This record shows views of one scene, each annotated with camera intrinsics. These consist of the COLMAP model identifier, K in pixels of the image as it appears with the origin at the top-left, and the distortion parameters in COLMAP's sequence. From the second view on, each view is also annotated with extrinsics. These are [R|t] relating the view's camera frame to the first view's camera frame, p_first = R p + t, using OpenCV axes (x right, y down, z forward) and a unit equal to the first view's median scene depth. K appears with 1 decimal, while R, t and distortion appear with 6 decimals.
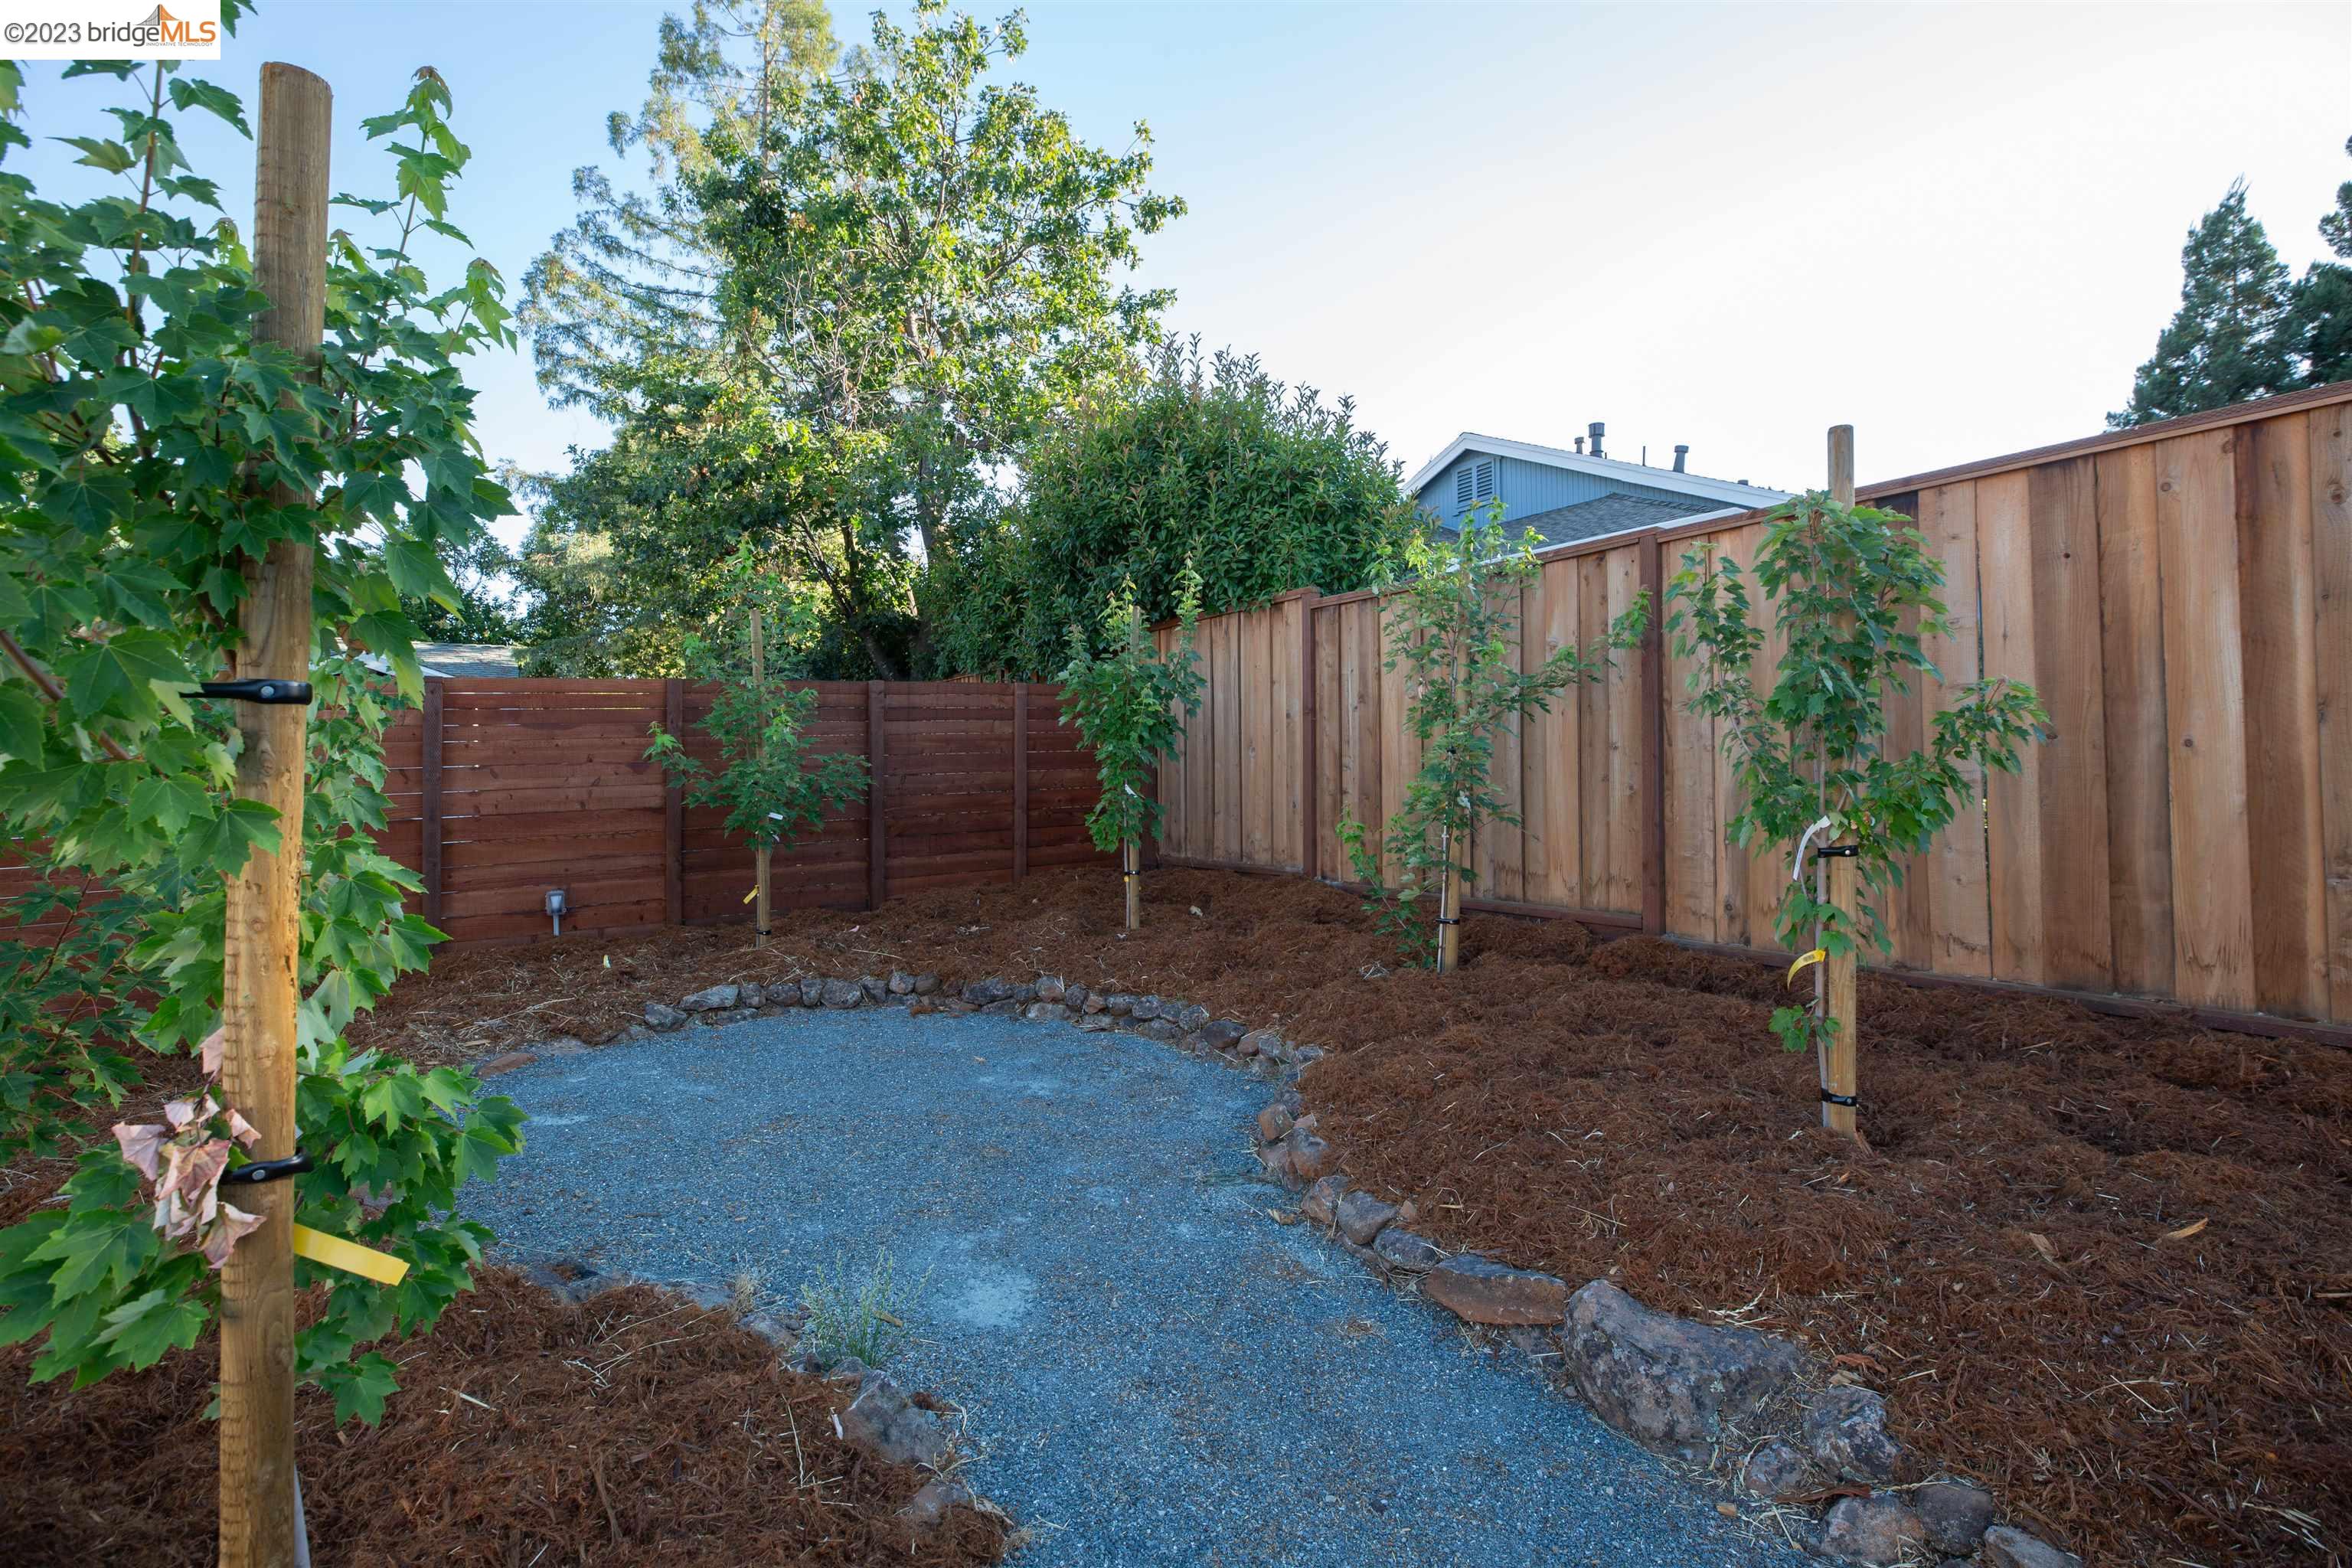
lens RADIAL K [[1062.5, 0, 1174.8], [0, 1062.5, 771.2], [0, 0, 1]] dist [-0.013492, 0.005907]
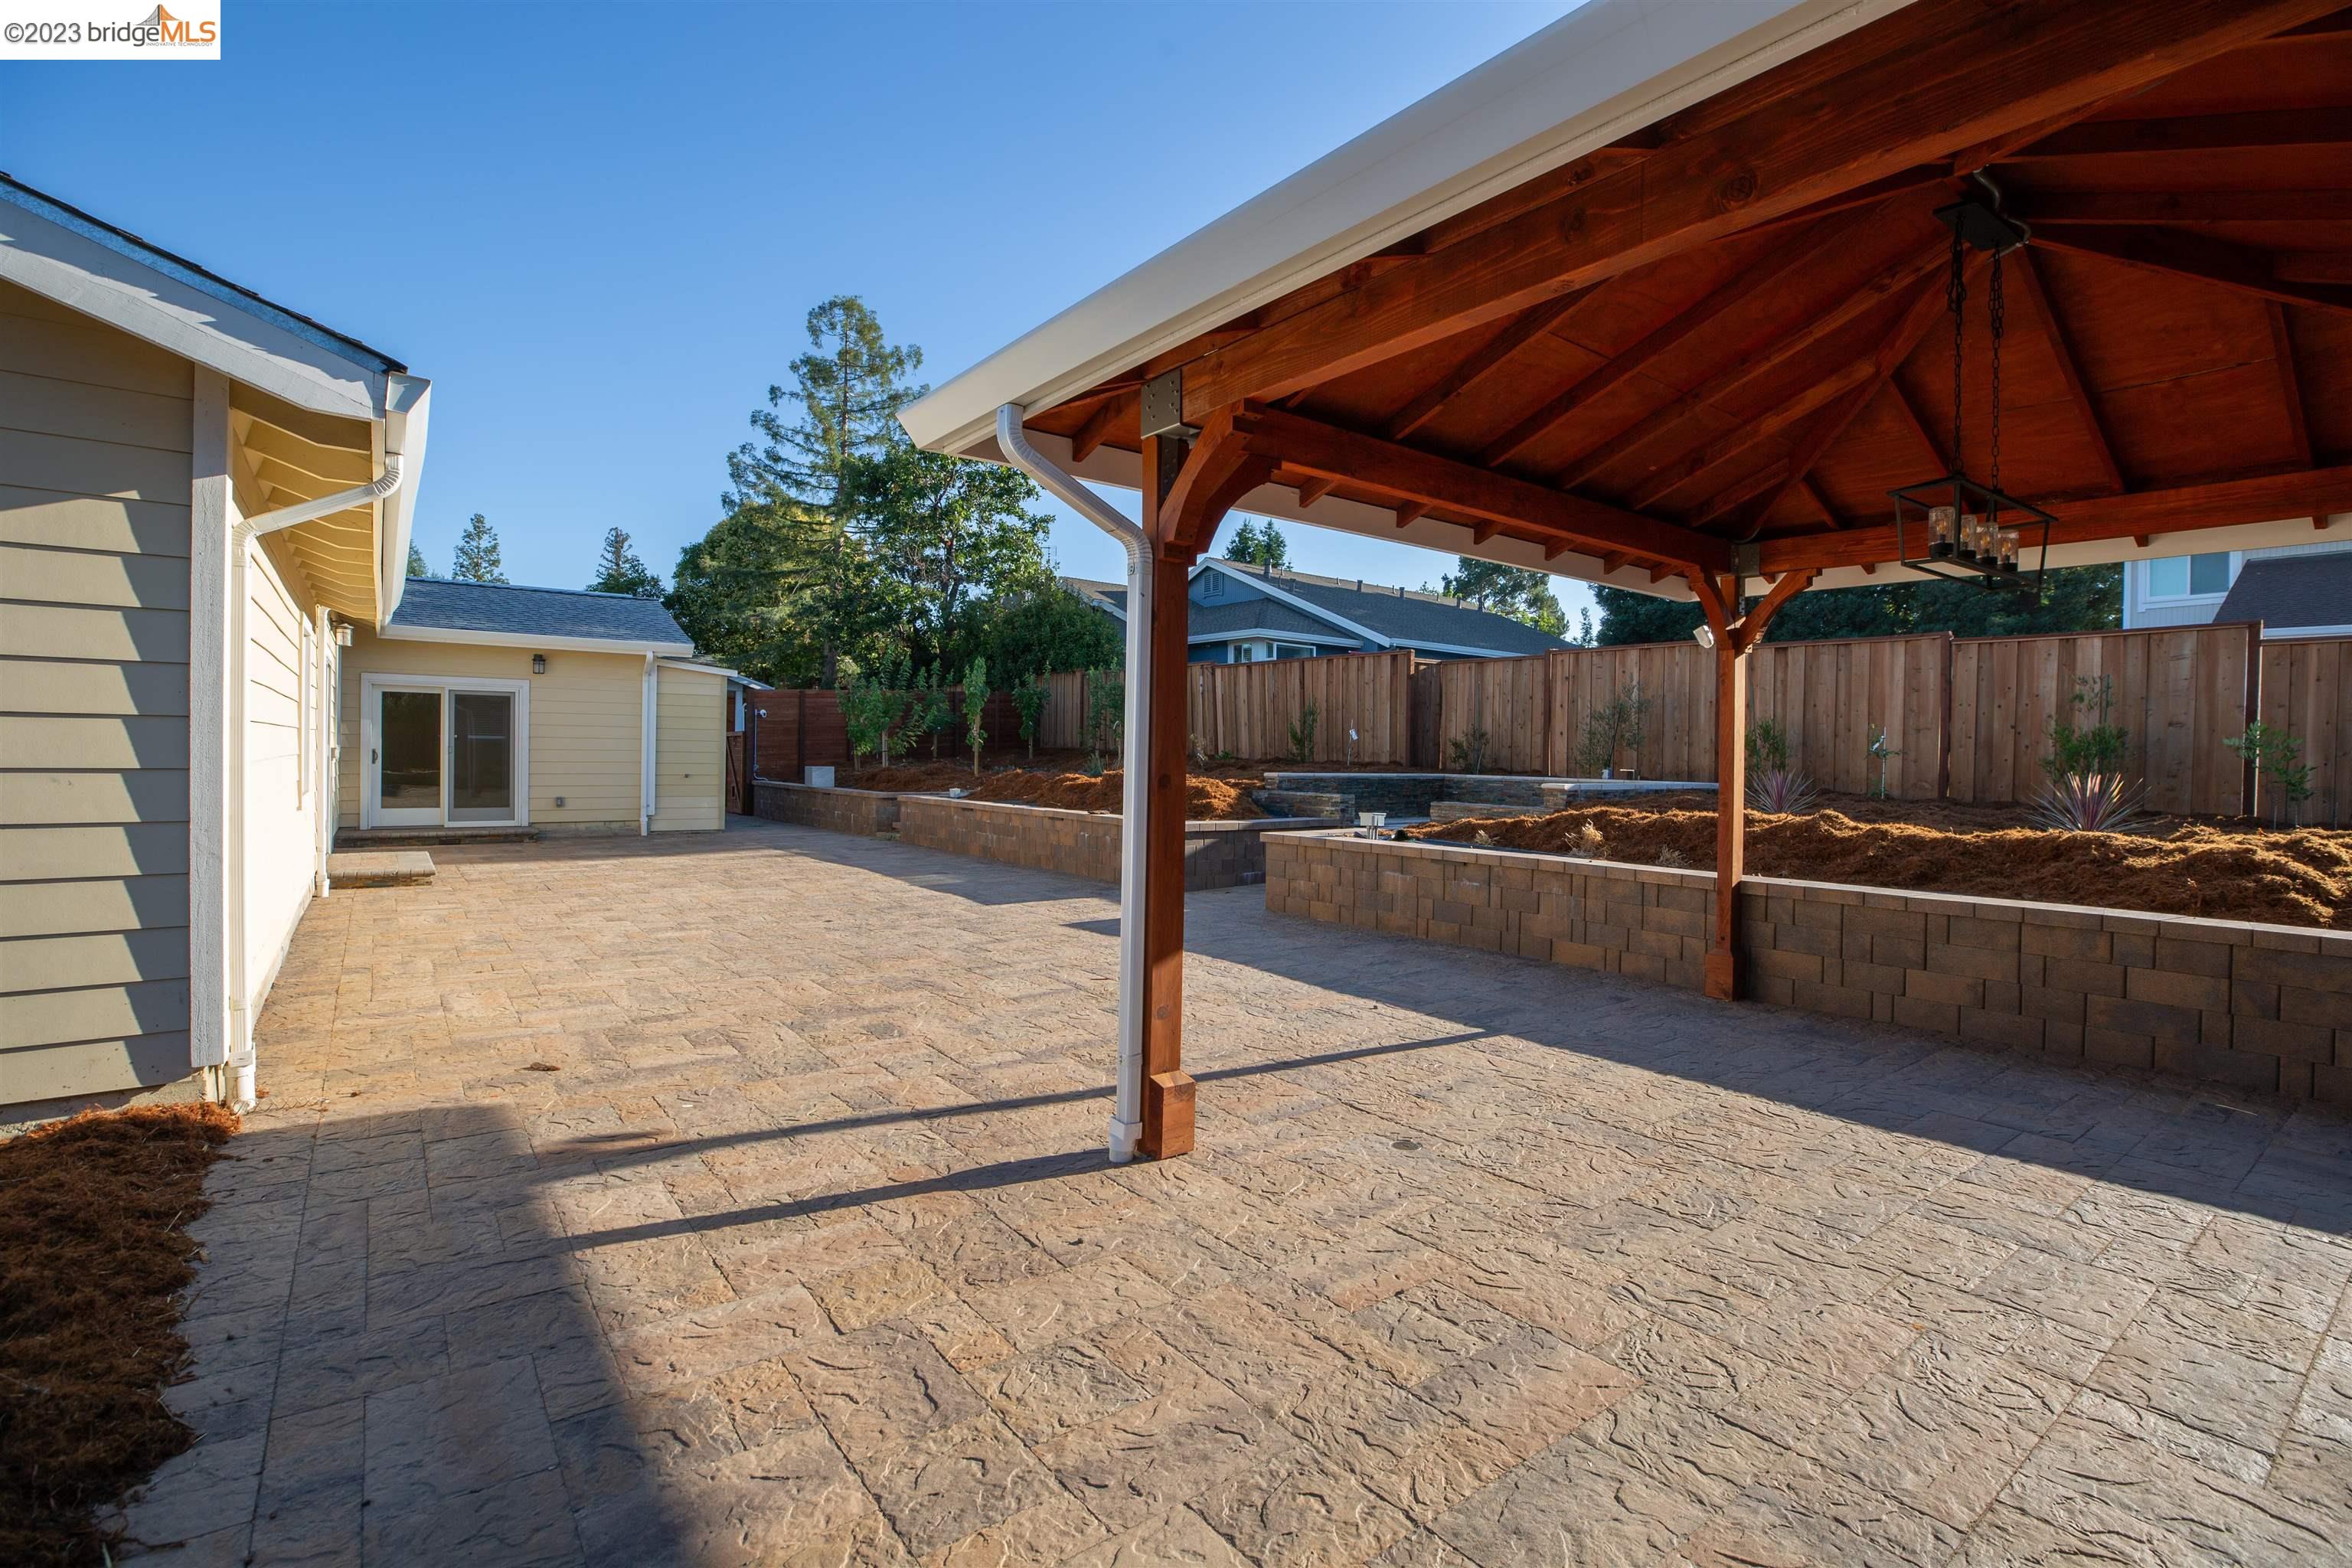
lens RADIAL K [[1062.5, 0, 1179.8], [0, 1062.5, 772.4], [0, 0, 1]] dist [-0.013492, 0.005907]
pose [[0.995727, 0.014864, 0.091142, 0.131362], [-0.017192, 0.999544, 0.024807, 0.083930], [-0.090732, -0.026268, 0.995529, -2.565054]]
